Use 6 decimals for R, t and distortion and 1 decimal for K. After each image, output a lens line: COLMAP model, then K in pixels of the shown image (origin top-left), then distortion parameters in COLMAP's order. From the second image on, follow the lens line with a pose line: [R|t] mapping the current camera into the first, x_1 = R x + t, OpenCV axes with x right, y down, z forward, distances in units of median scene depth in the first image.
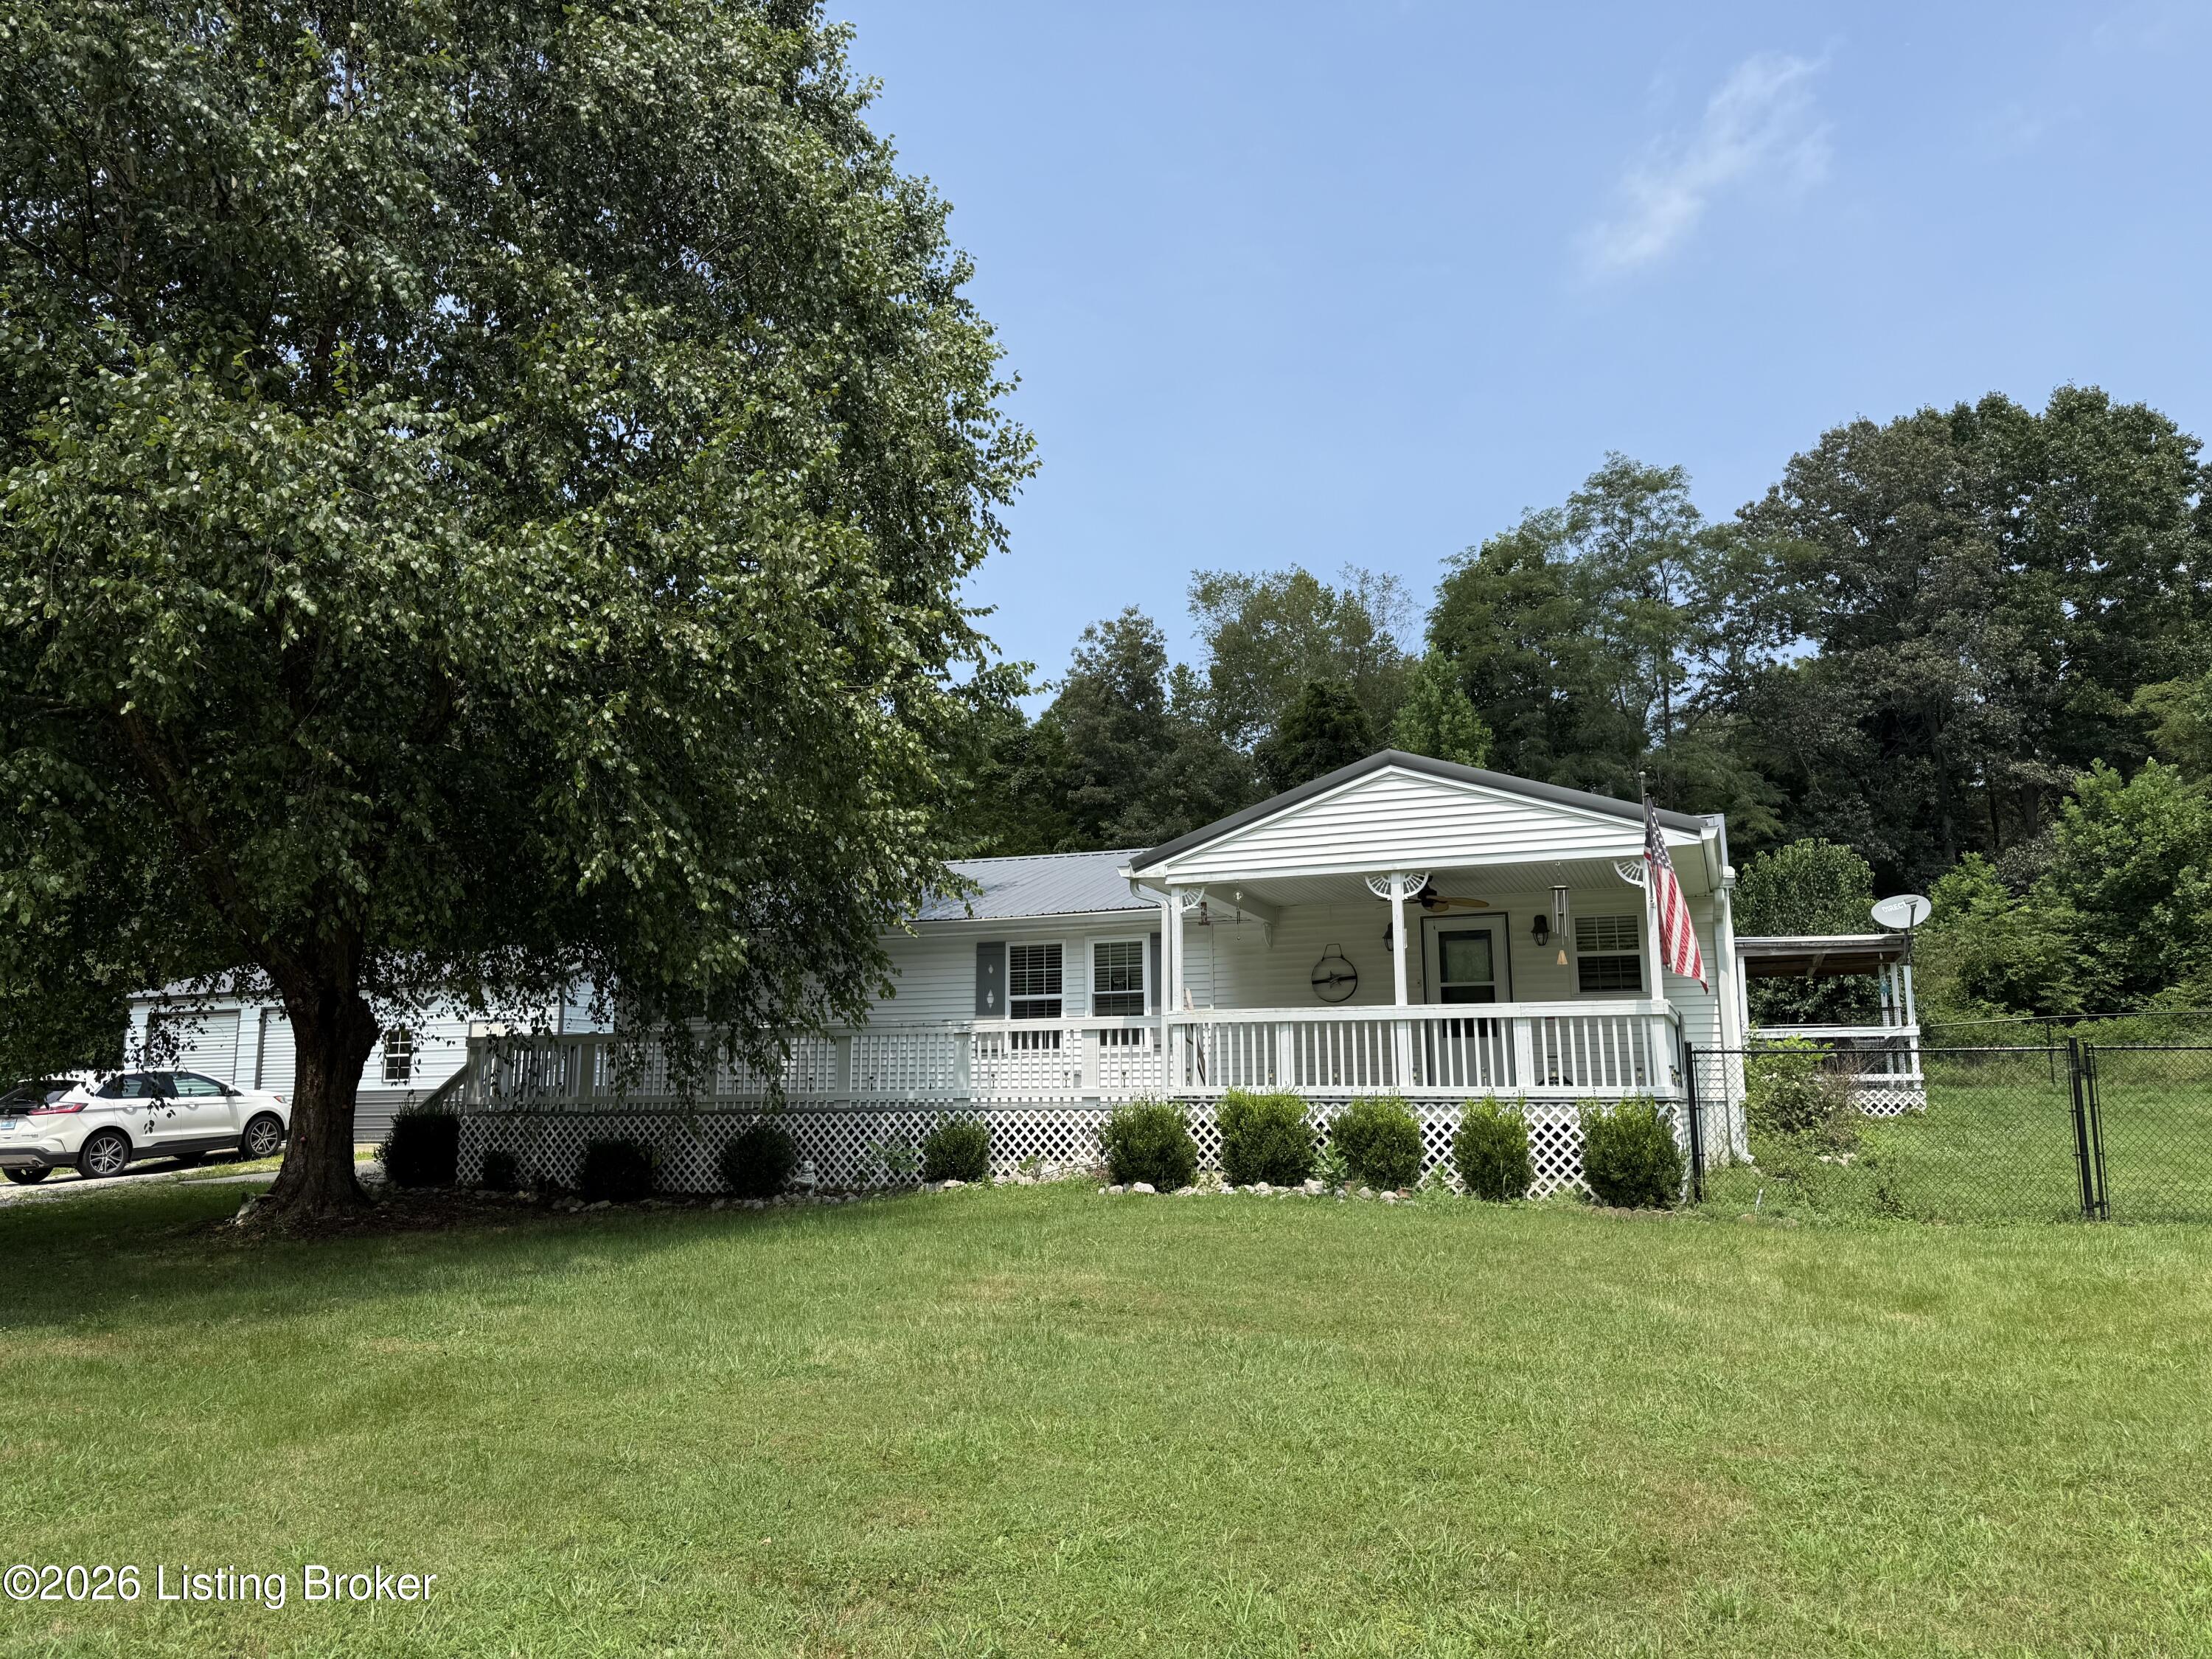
lens RADIAL K [[1571.5, 0, 1094.0], [0, 1571.5, 841.8], [0, 0, 1]] dist [0.011017, -0.011581]
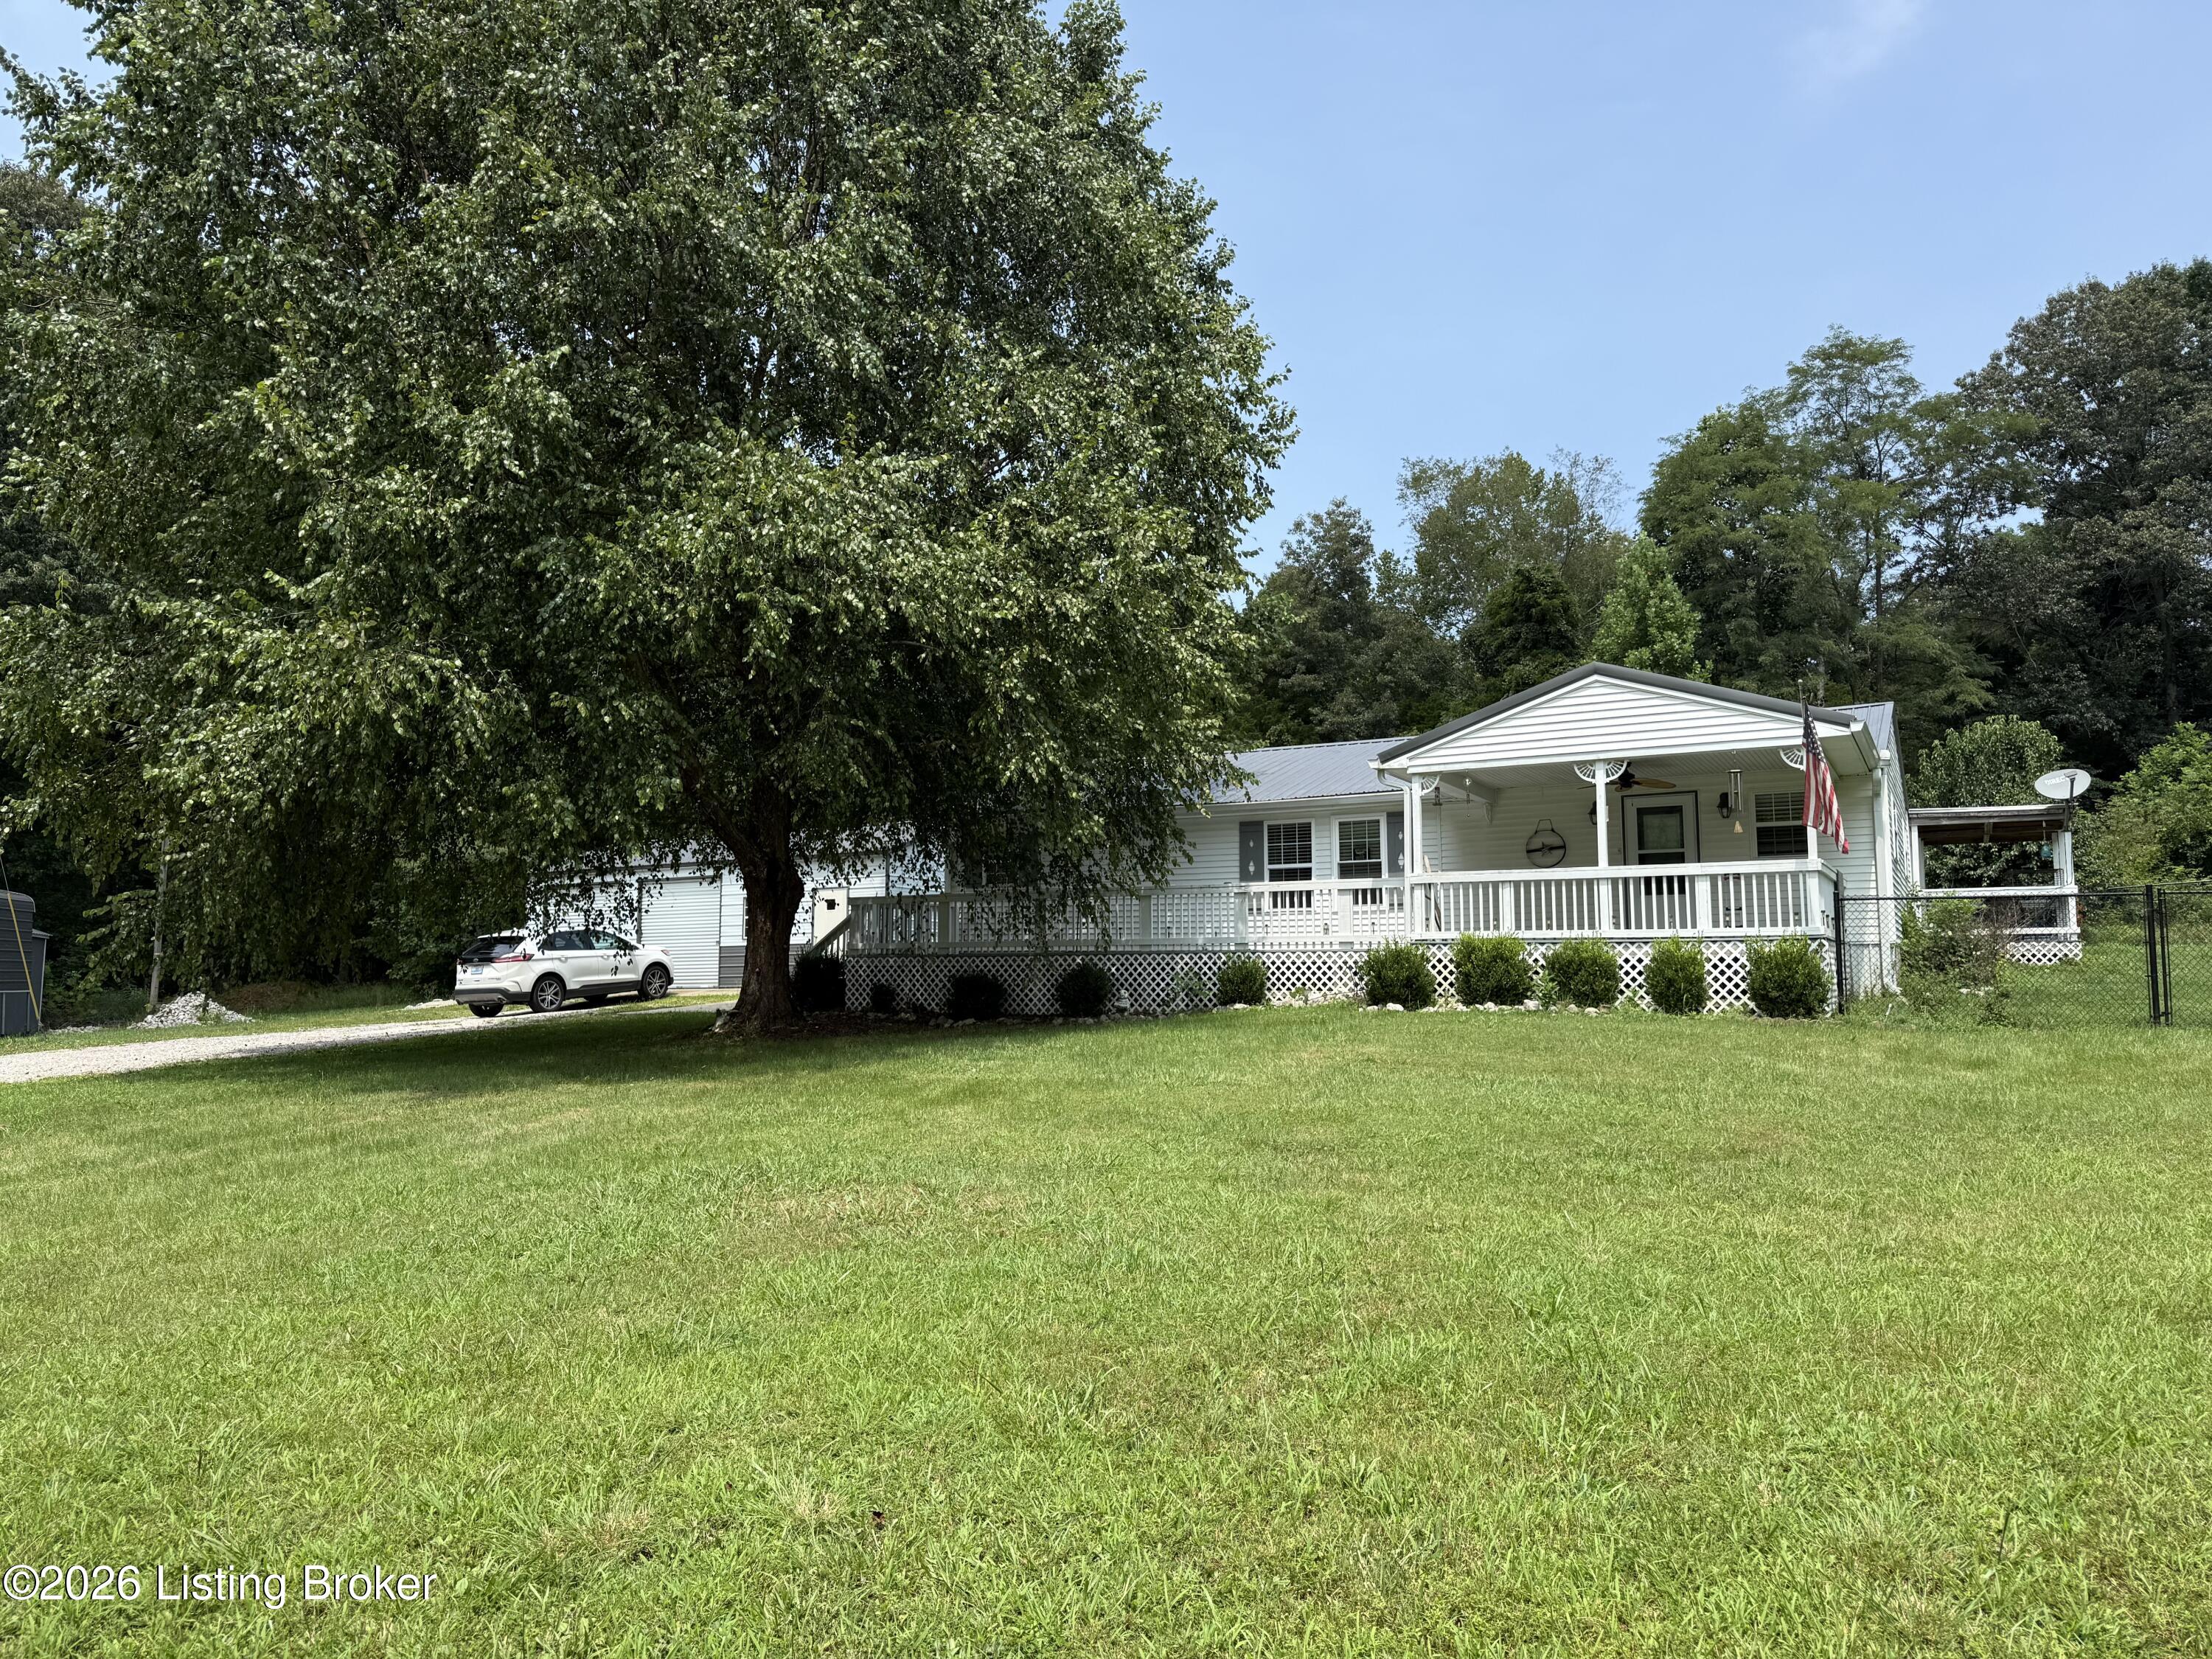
lens RADIAL K [[1547.1, 0, 1041.8], [0, 1547.1, 862.3], [0, 0, 1]] dist [0.010983, -0.057427]
pose [[0.987729, -0.006963, -0.156020, -0.048745], [0.020961, 0.995877, 0.088256, -0.015903], [0.154762, -0.090444, 0.983803, -0.254225]]
